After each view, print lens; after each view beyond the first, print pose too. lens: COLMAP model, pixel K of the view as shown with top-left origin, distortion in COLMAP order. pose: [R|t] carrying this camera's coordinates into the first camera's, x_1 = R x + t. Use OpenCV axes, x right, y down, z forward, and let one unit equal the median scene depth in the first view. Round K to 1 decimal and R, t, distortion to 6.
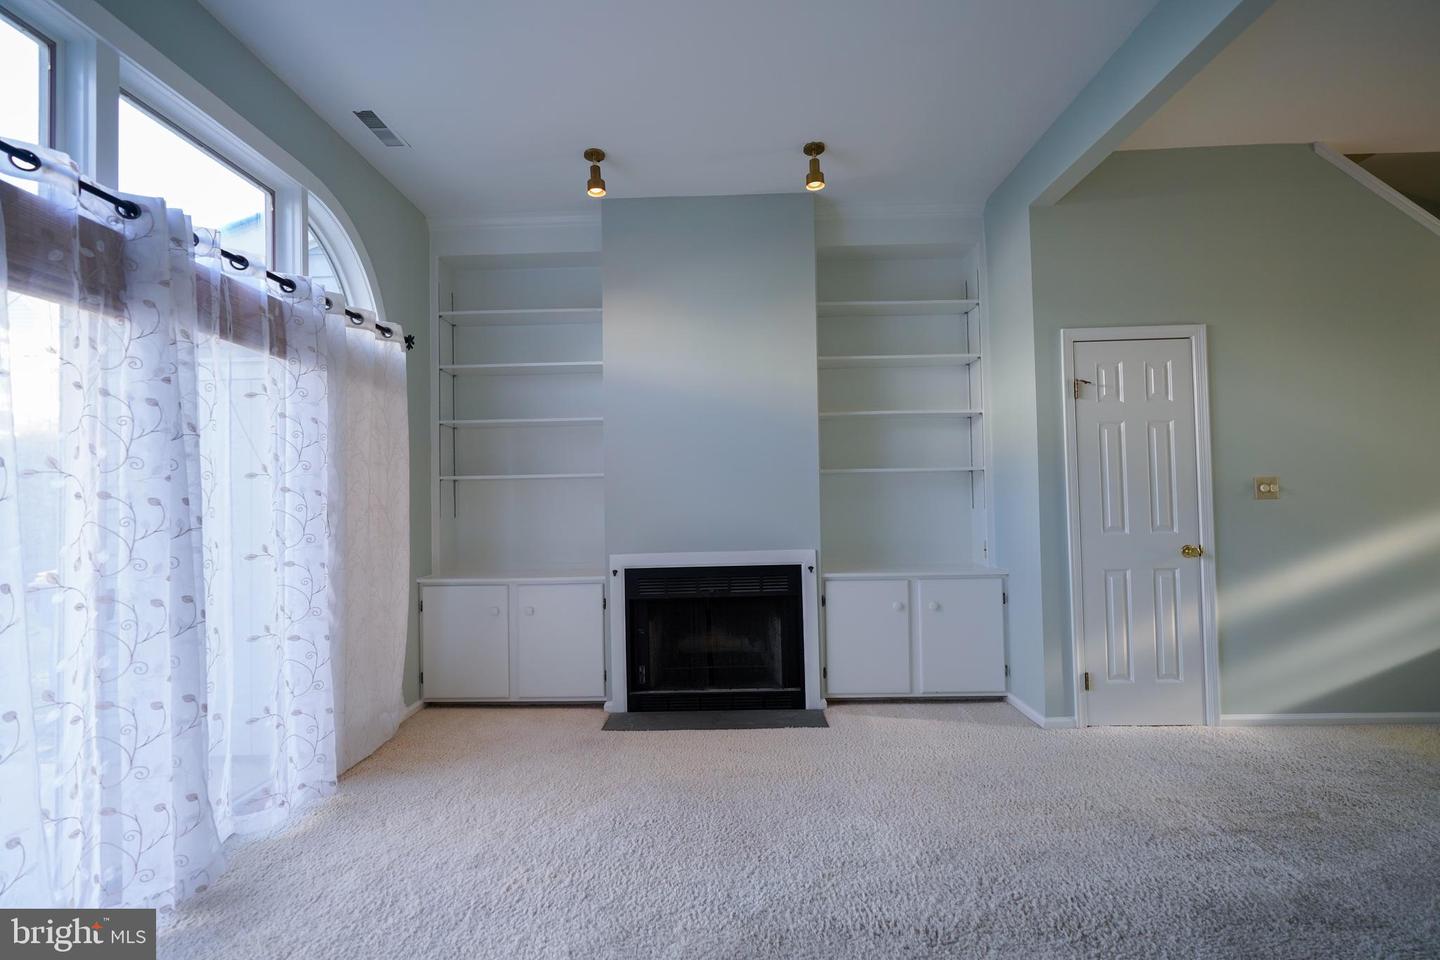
lens RADIAL K [[645.8, 0, 716.3], [0, 645.8, 481.1], [0, 0, 1]] dist [-0.014489, 0.006742]
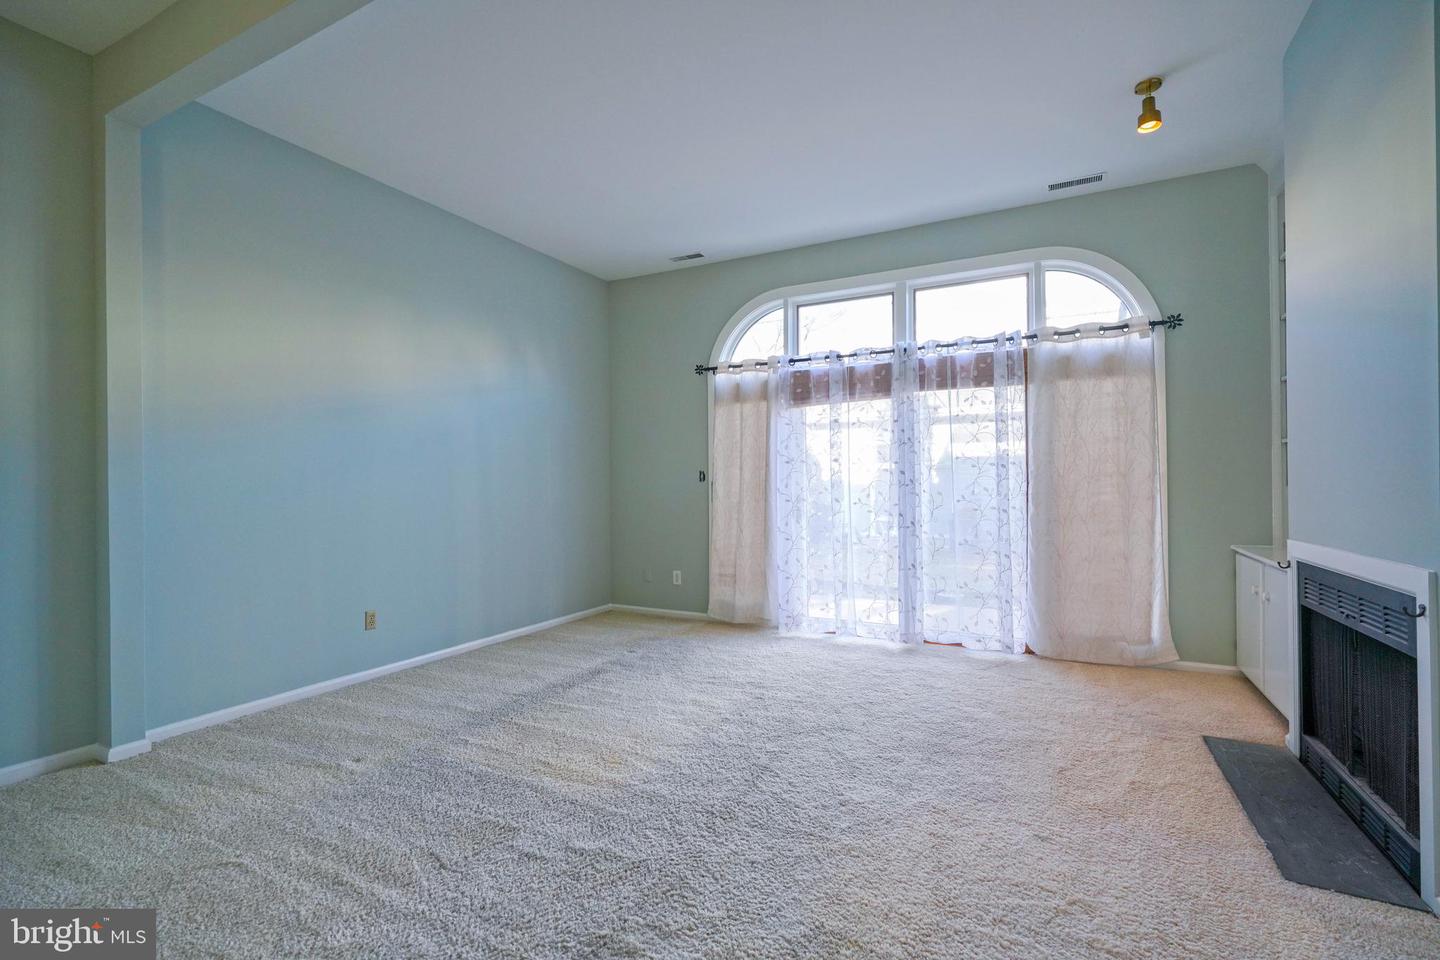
lens RADIAL K [[645.8, 0, 717.6], [0, 645.8, 480.9], [0, 0, 1]] dist [-0.014489, 0.006742]
pose [[-0.443147, 0.018686, -0.896254, 0.886401], [0.044770, 0.998996, -0.001309, 0.020321], [0.895330, -0.040705, -0.443539, 0.829573]]
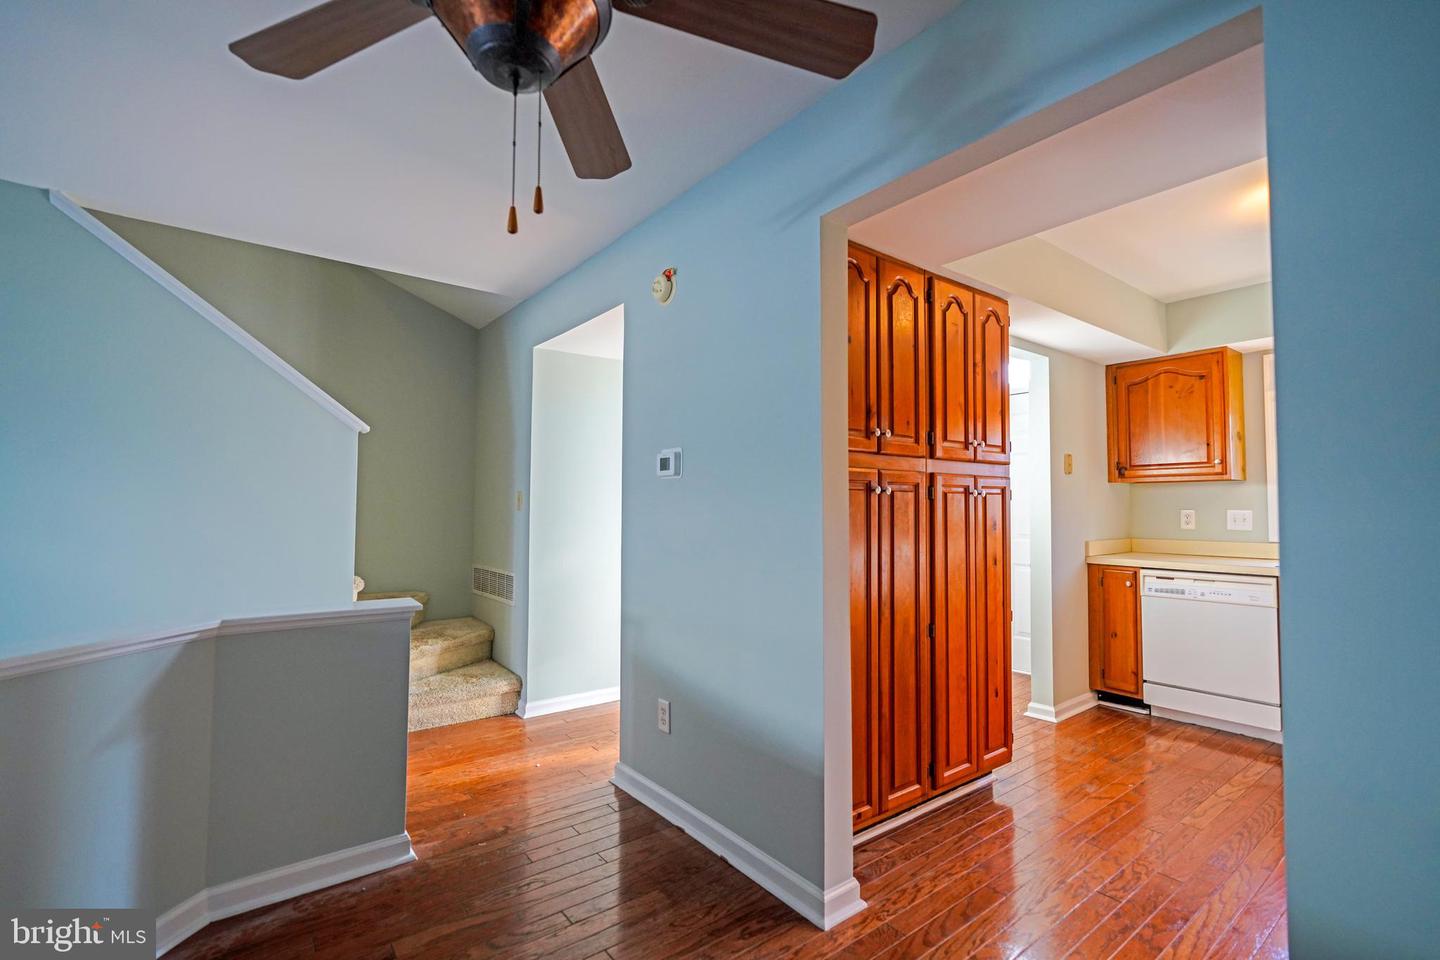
lens RADIAL K [[645.8, 0, 716.5], [0, 645.8, 481.4], [0, 0, 1]] dist [-0.014489, 0.006742]
pose [[0.779122, 0.047865, 0.625042, 1.085817], [-0.039408, 0.998848, -0.027369, -0.194312], [-0.625632, -0.003308, 0.780111, -0.080852]]
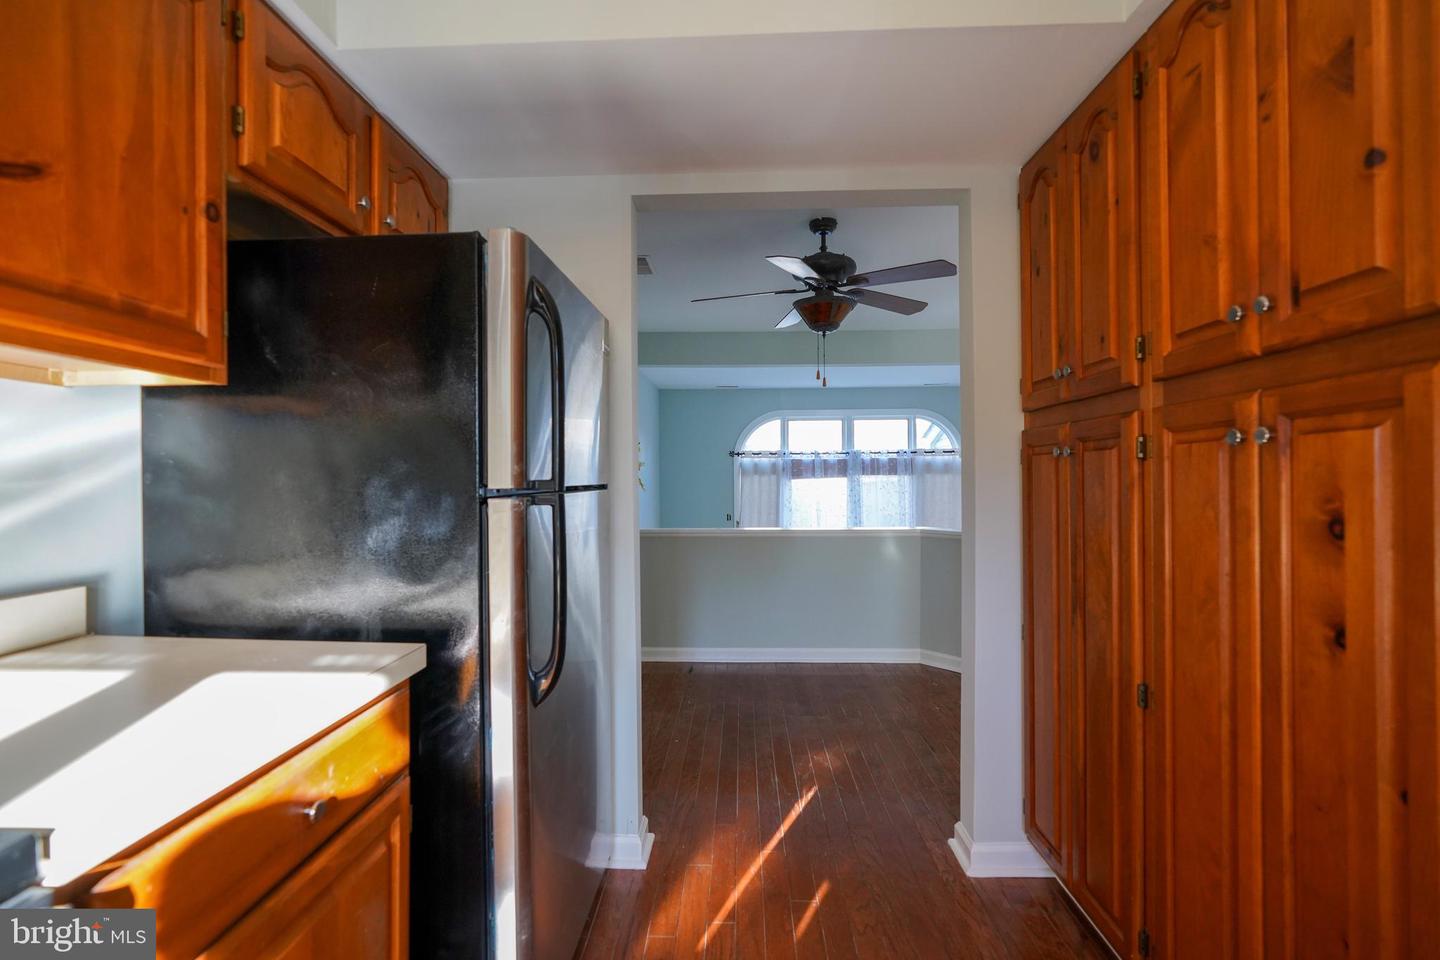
lens RADIAL K [[645.8, 0, 714.1], [0, 645.8, 480.2], [0, 0, 1]] dist [-0.014489, 0.006742]
pose [[-0.023133, 0.022048, -0.999489, 2.122447], [0.040087, 0.998973, 0.021109, -0.209187], [0.998928, -0.039578, -0.023993, 0.081363]]
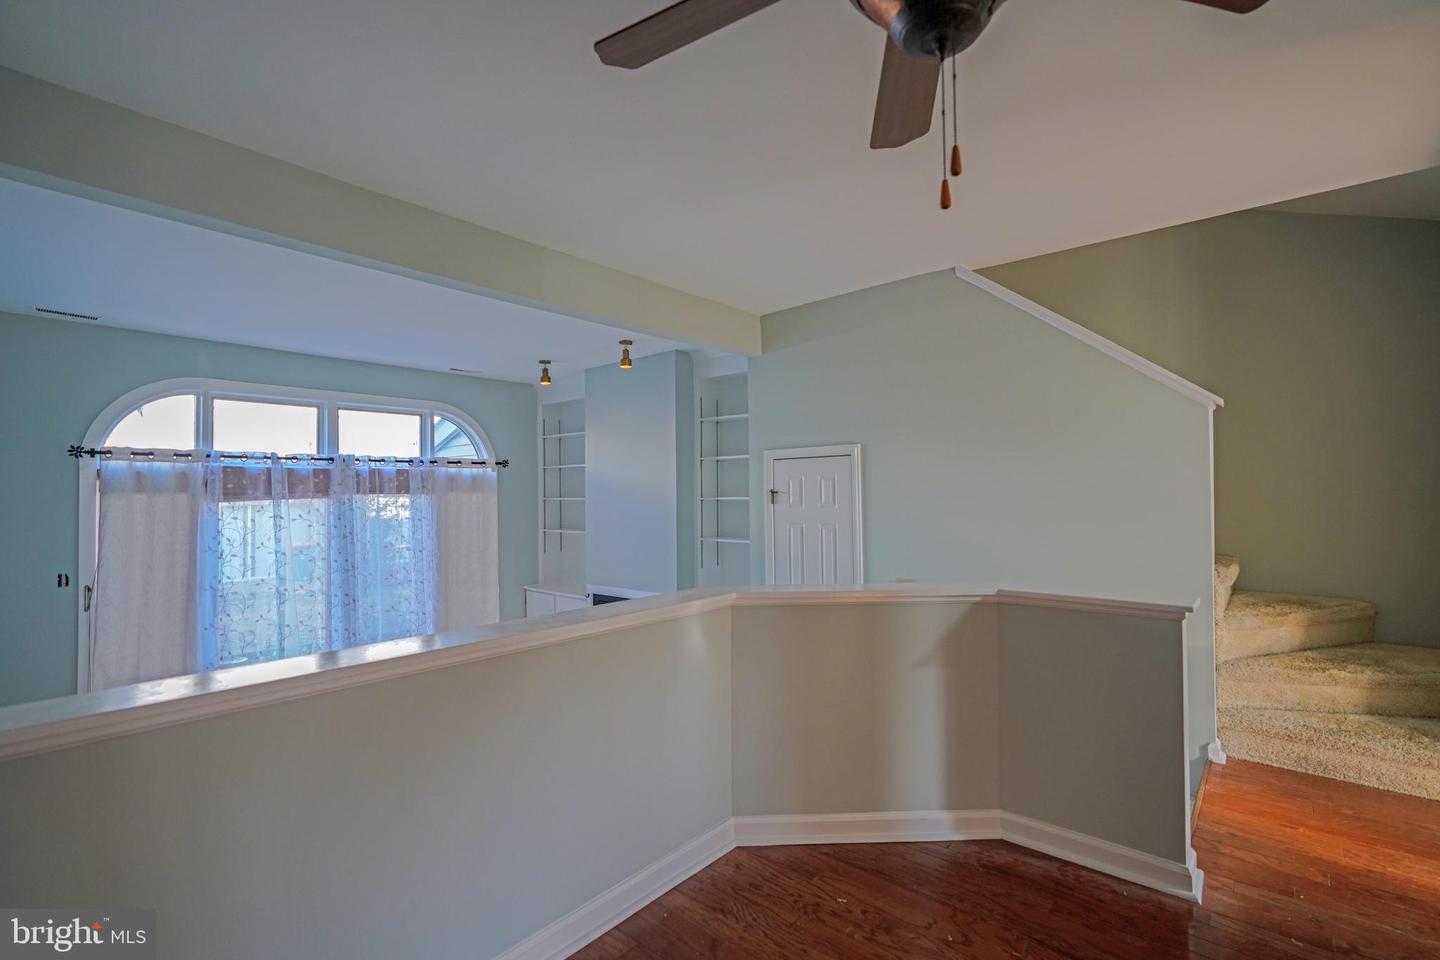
lens RADIAL K [[645.8, 0, 714.8], [0, 645.8, 480.2], [0, 0, 1]] dist [-0.014489, 0.006742]
pose [[0.766660, -0.001234, -0.642053, 1.304553], [0.016202, 0.999717, 0.017426, -0.200925], [0.641849, -0.023762, 0.766462, -0.071598]]
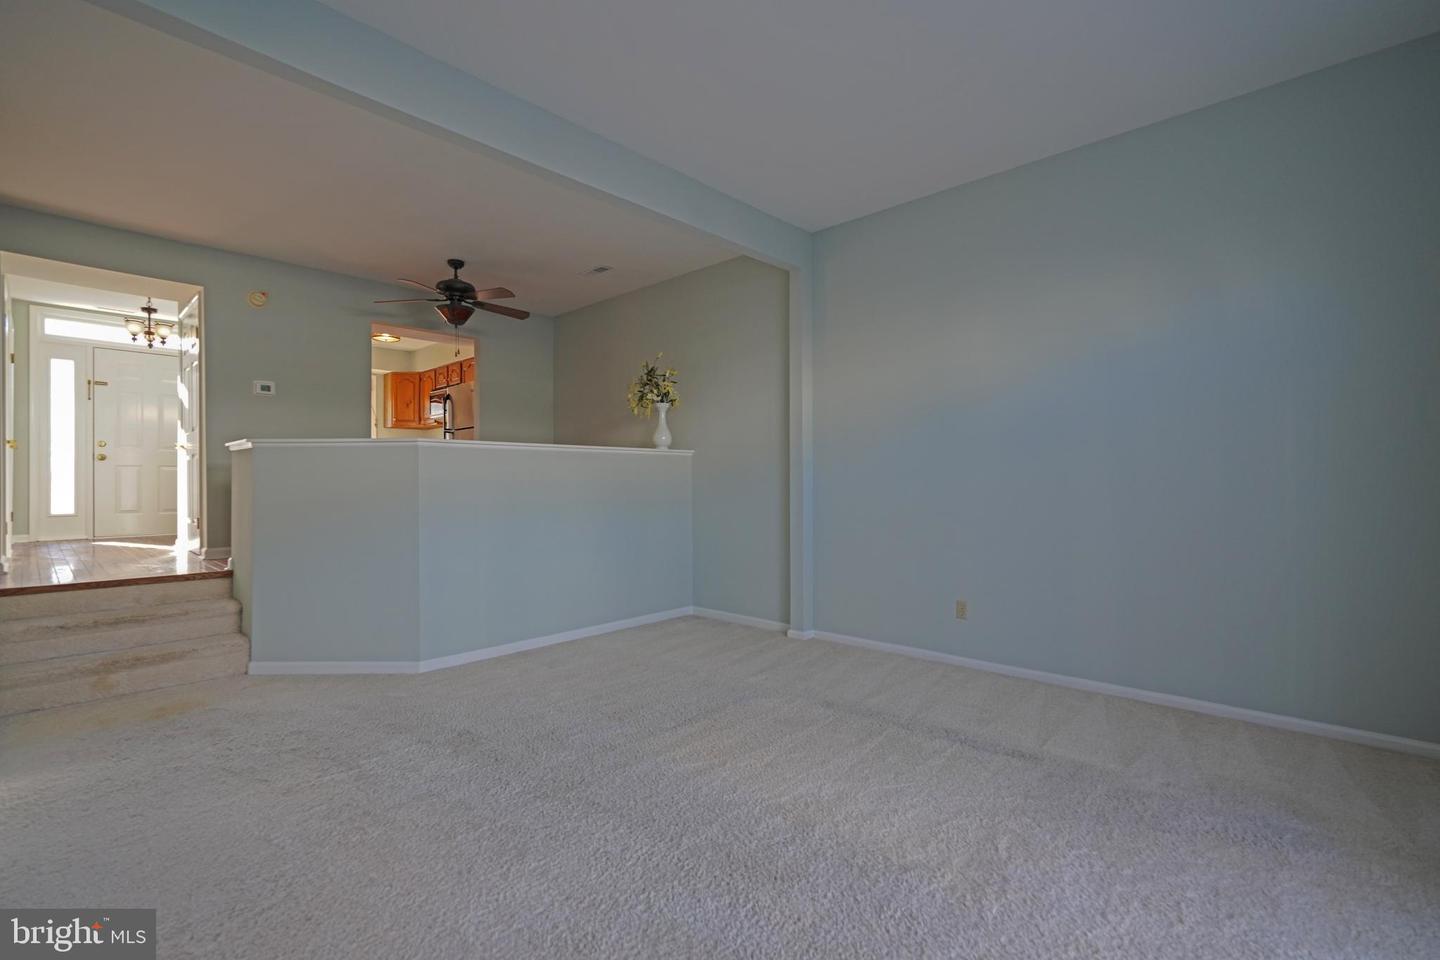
lens RADIAL K [[645.8, 0, 716.8], [0, 645.8, 480.7], [0, 0, 1]] dist [-0.014489, 0.006742]
pose [[-0.746530, 0.023669, 0.664930, -0.323950], [-0.002688, 0.999252, -0.038587, 0.046949], [-0.665346, -0.030593, -0.745908, 0.962093]]
